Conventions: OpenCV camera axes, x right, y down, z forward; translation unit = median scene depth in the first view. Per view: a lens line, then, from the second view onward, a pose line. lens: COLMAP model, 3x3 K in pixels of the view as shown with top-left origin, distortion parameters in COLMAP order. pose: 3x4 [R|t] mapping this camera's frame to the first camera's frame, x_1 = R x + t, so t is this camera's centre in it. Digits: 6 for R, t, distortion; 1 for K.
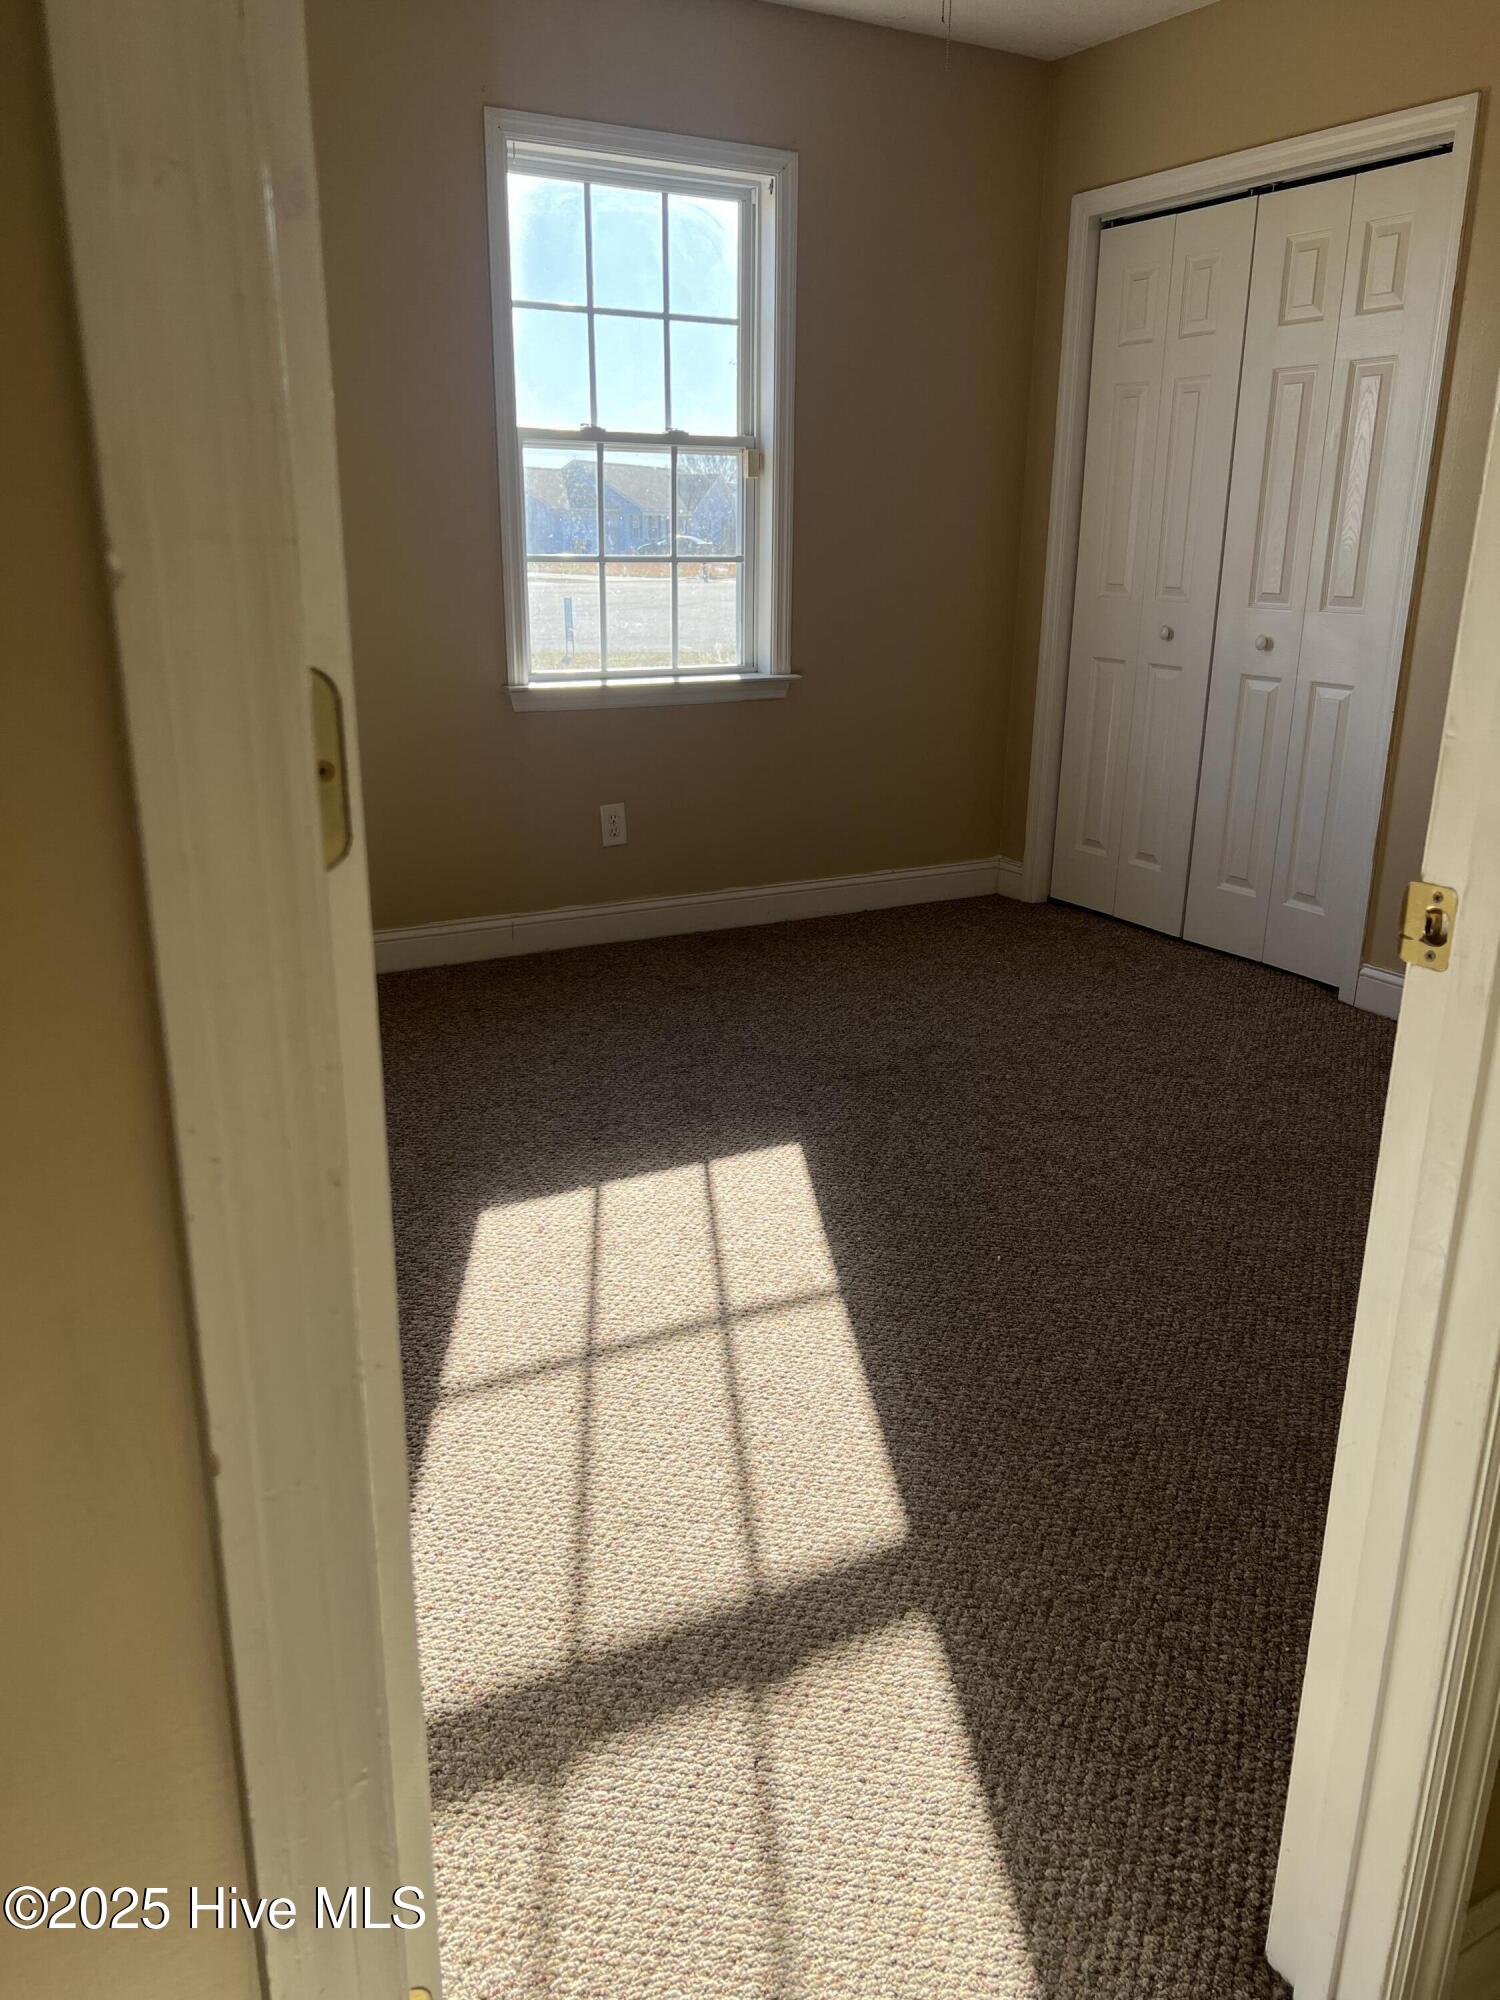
lens RADIAL K [[1489.2, 0, 751.9], [0, 1489.2, 969.0], [0, 0, 1]] dist [0.089351, -0.094714]
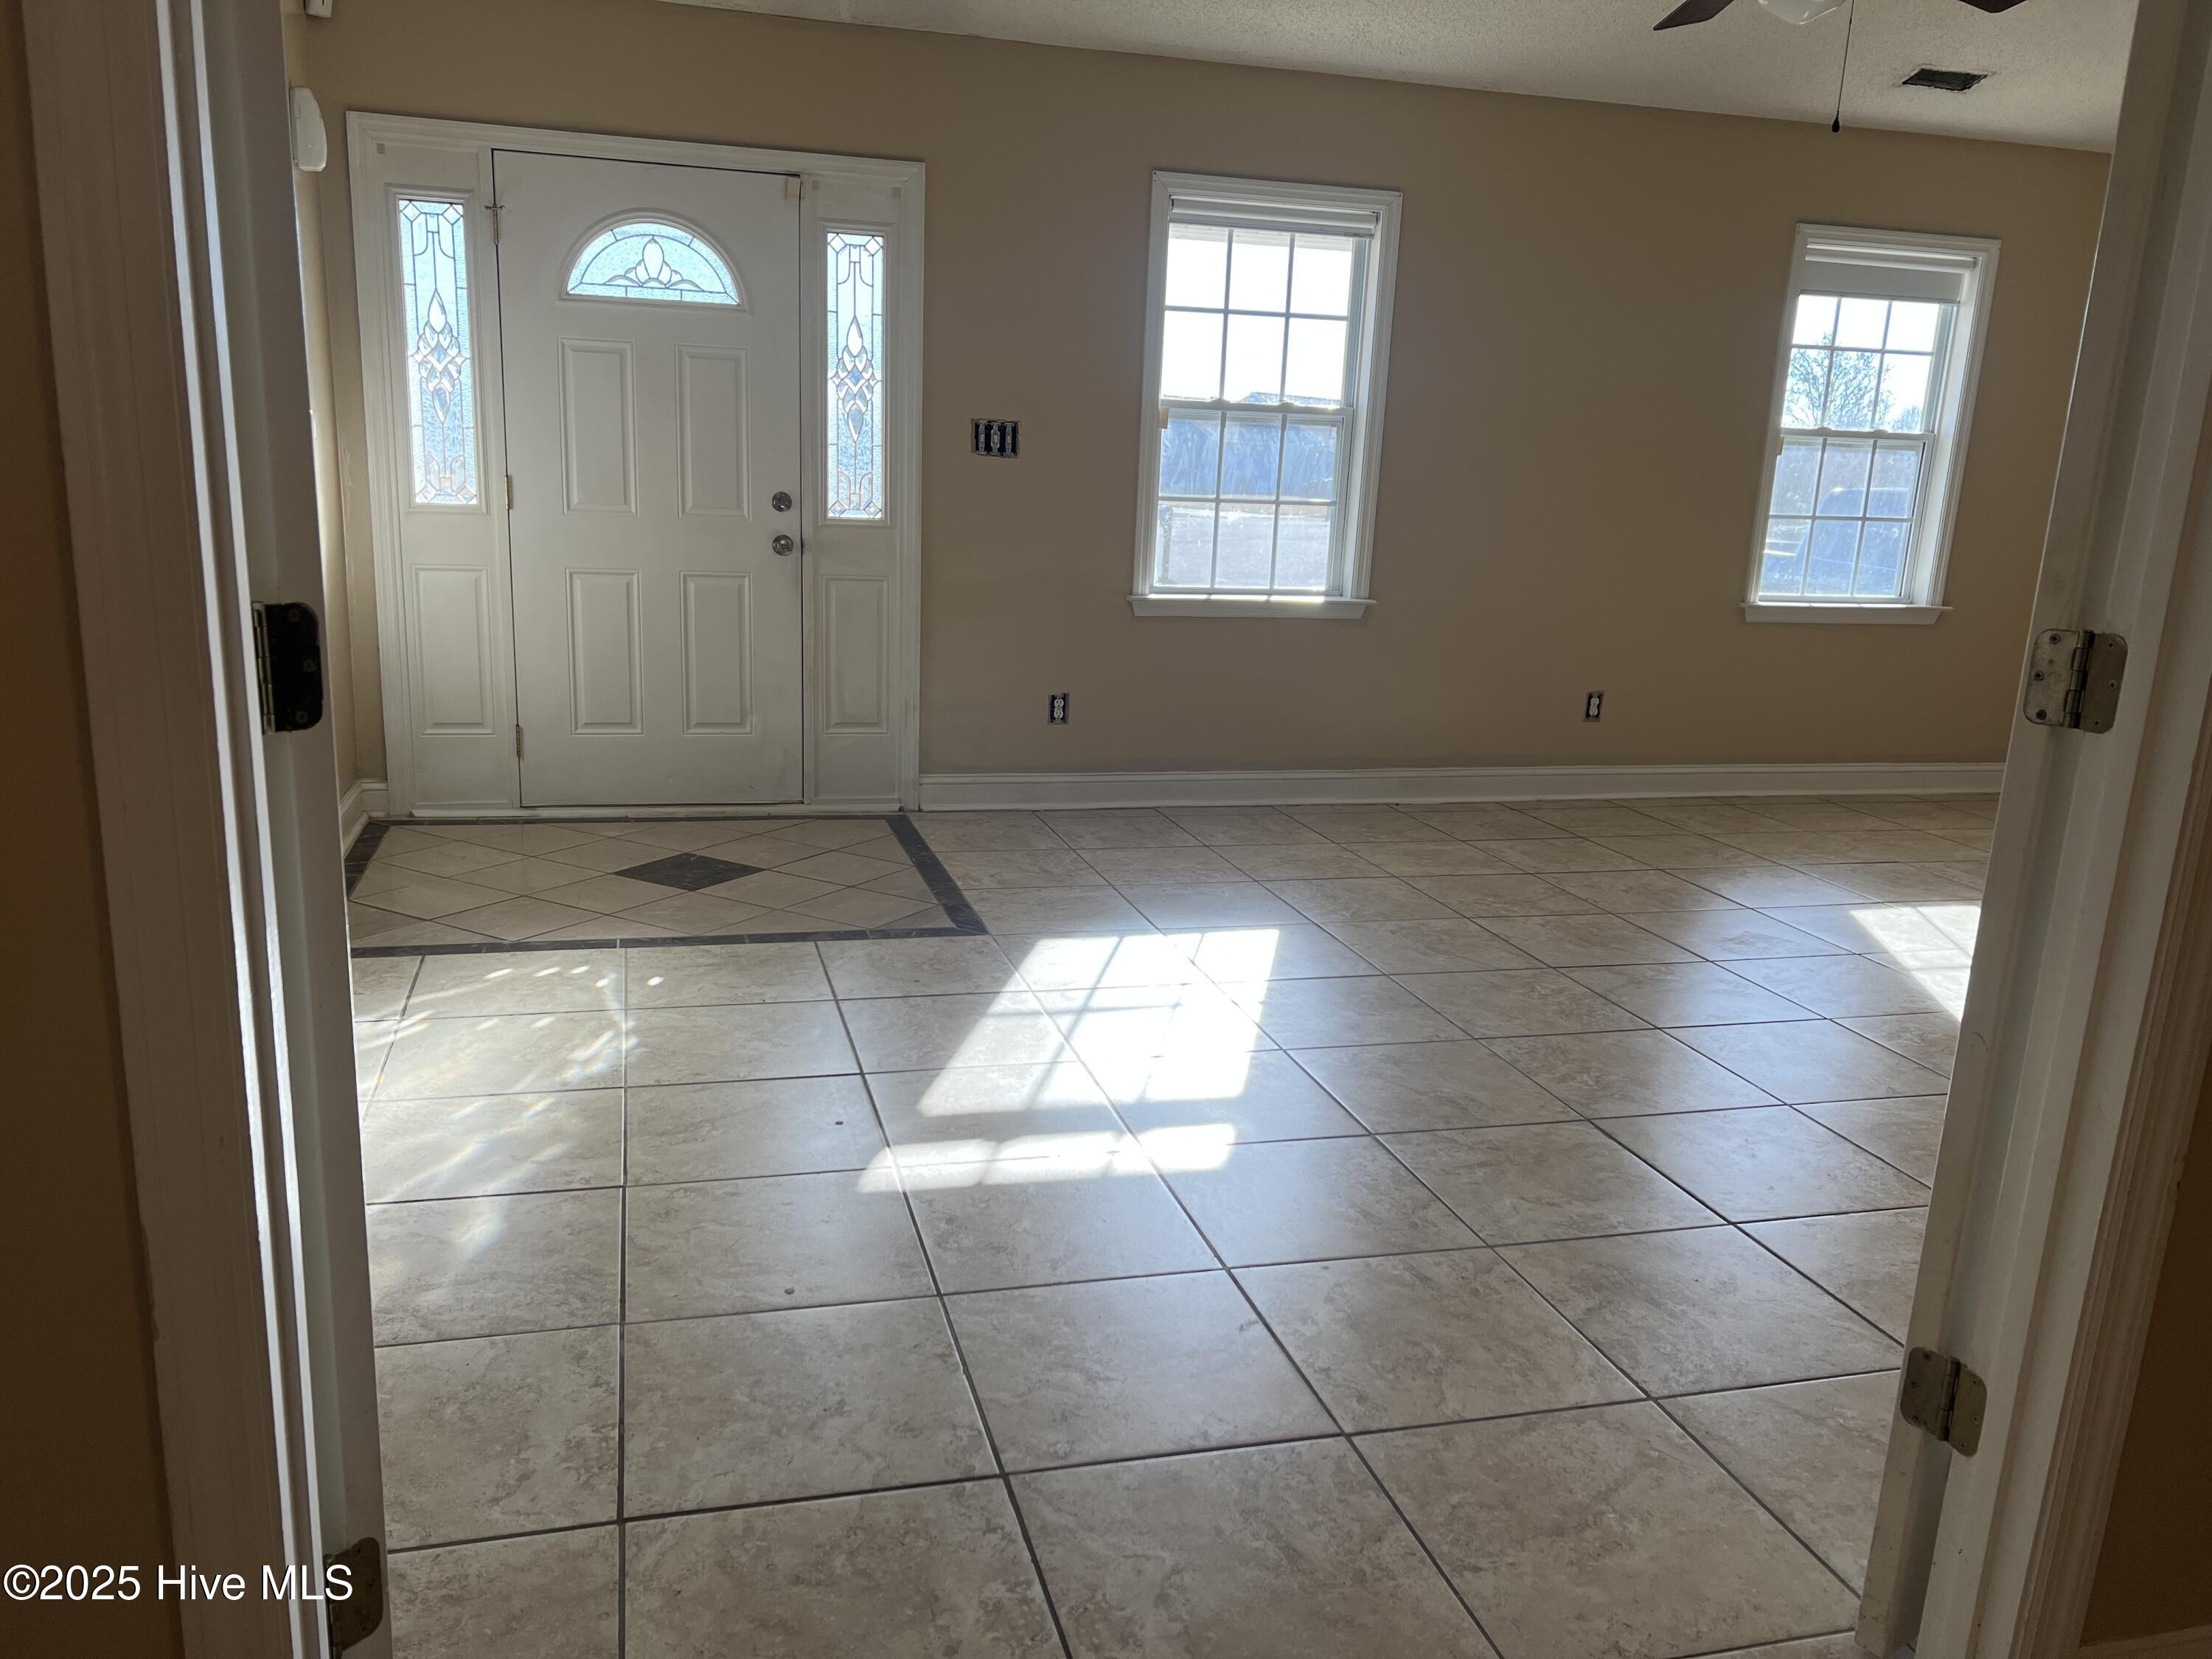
lens RADIAL K [[1647.1, 0, 1090.2], [0, 1647.1, 838.4], [0, 0, 1]] dist [0.089351, -0.094714]
pose [[0.966605, 0.096896, -0.237245, 0.157087], [-0.107224, 0.993752, -0.030995, 0.066187], [0.232759, 0.055398, 0.970955, -0.371667]]
